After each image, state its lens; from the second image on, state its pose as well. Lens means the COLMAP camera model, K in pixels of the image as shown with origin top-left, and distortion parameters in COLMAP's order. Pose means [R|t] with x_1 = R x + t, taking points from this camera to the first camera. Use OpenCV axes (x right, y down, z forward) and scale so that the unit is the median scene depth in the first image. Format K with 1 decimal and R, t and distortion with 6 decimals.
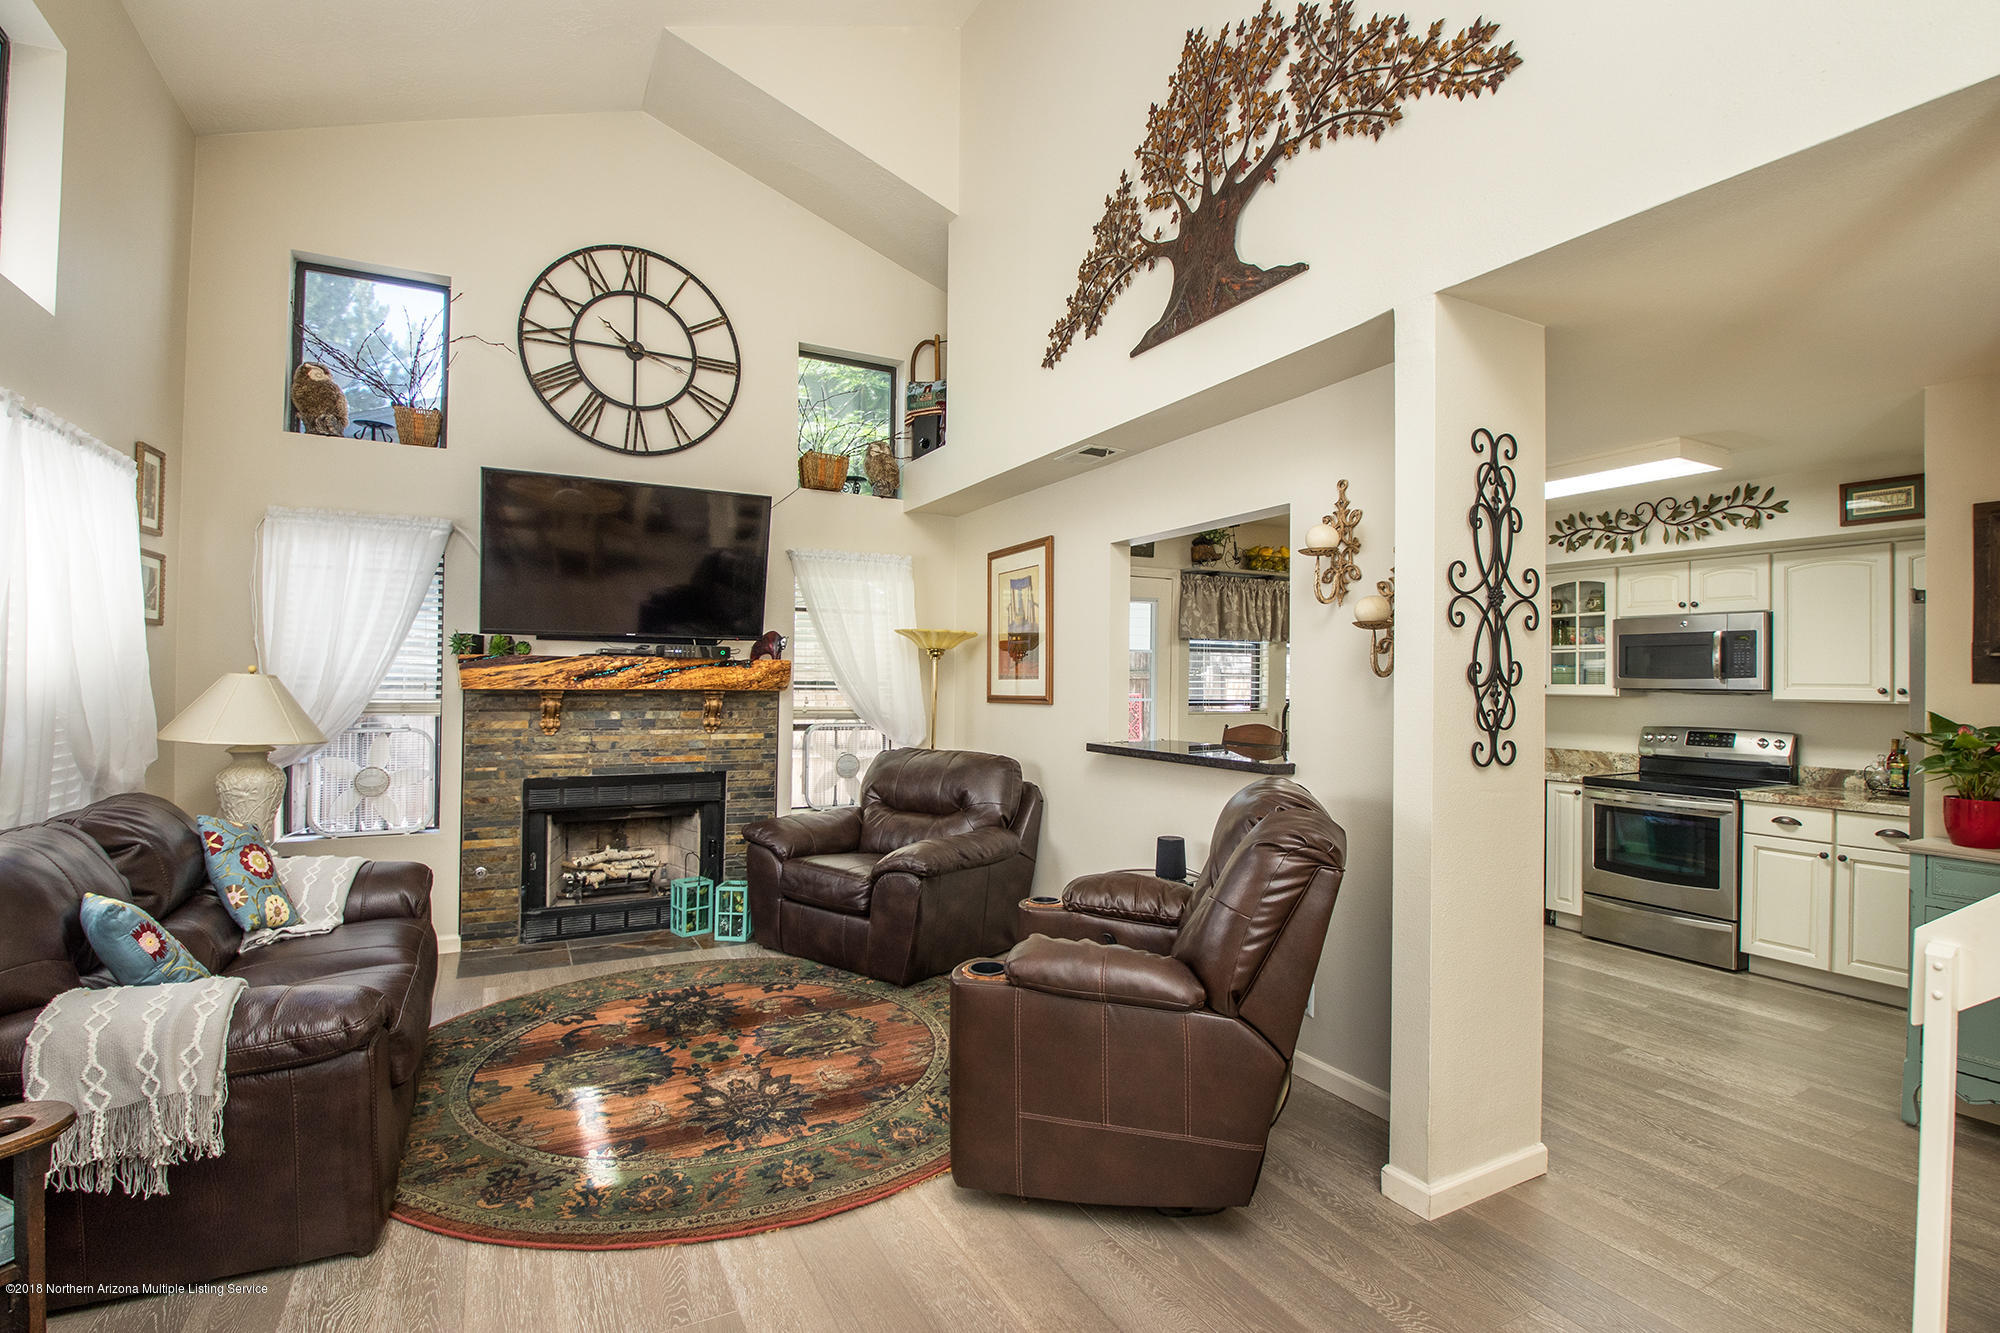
lens RADIAL K [[933.4, 0, 1012.7], [0, 933.4, 671.5], [0, 0, 1]] dist [-0.004269, -0.010709]
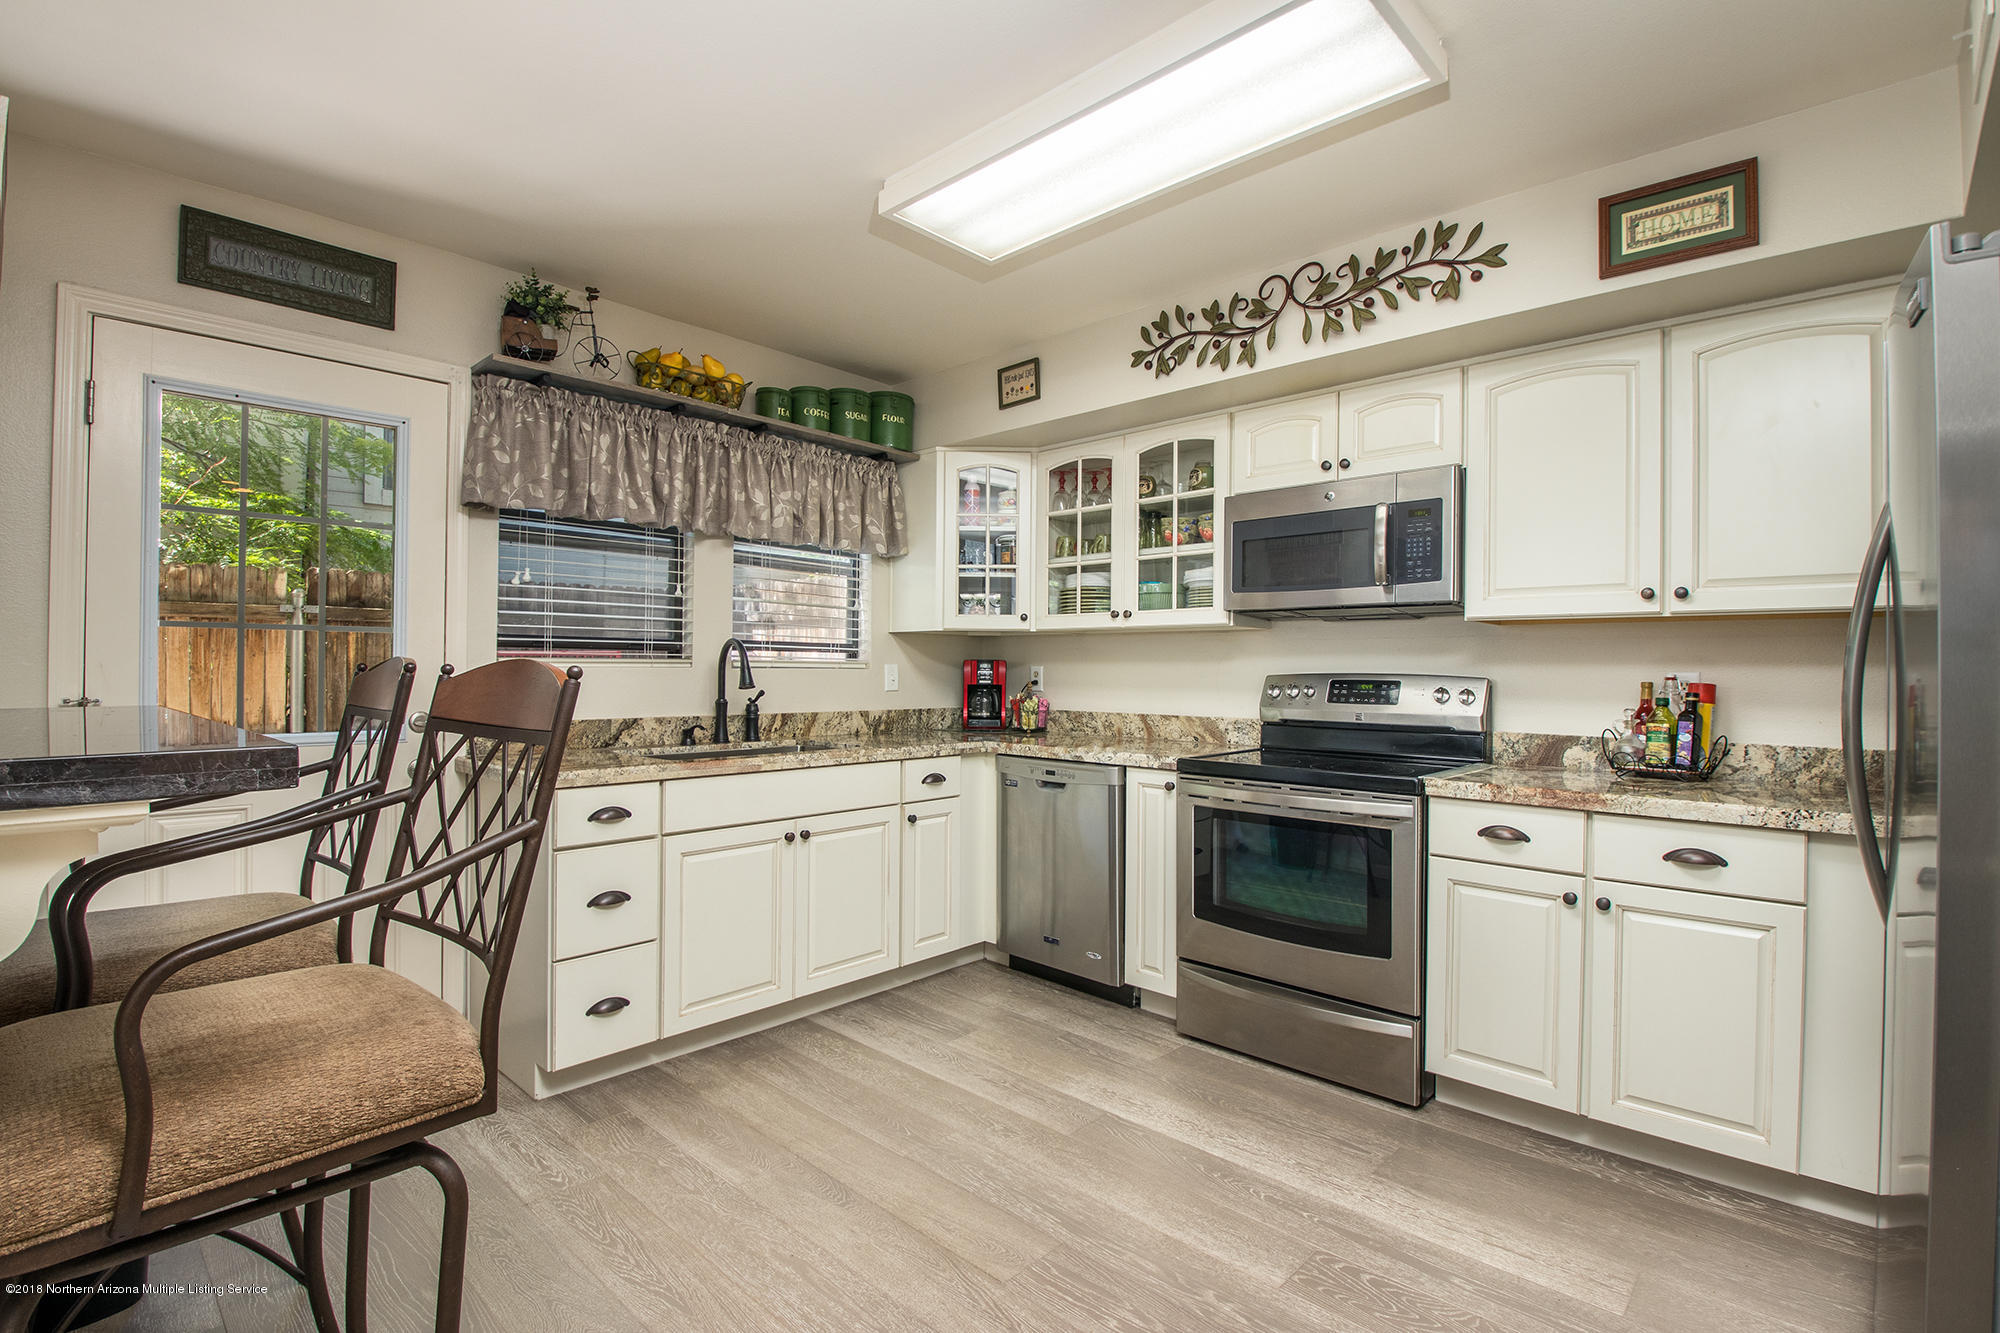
lens RADIAL K [[933.4, 0, 996.6], [0, 933.4, 662.6], [0, 0, 1]] dist [-0.004269, -0.010709]
pose [[0.946857, 0.001508, 0.321651, 0.346782], [-0.003395, 0.999980, 0.005305, 0.054520], [-0.321637, -0.006115, 0.946843, 0.528657]]
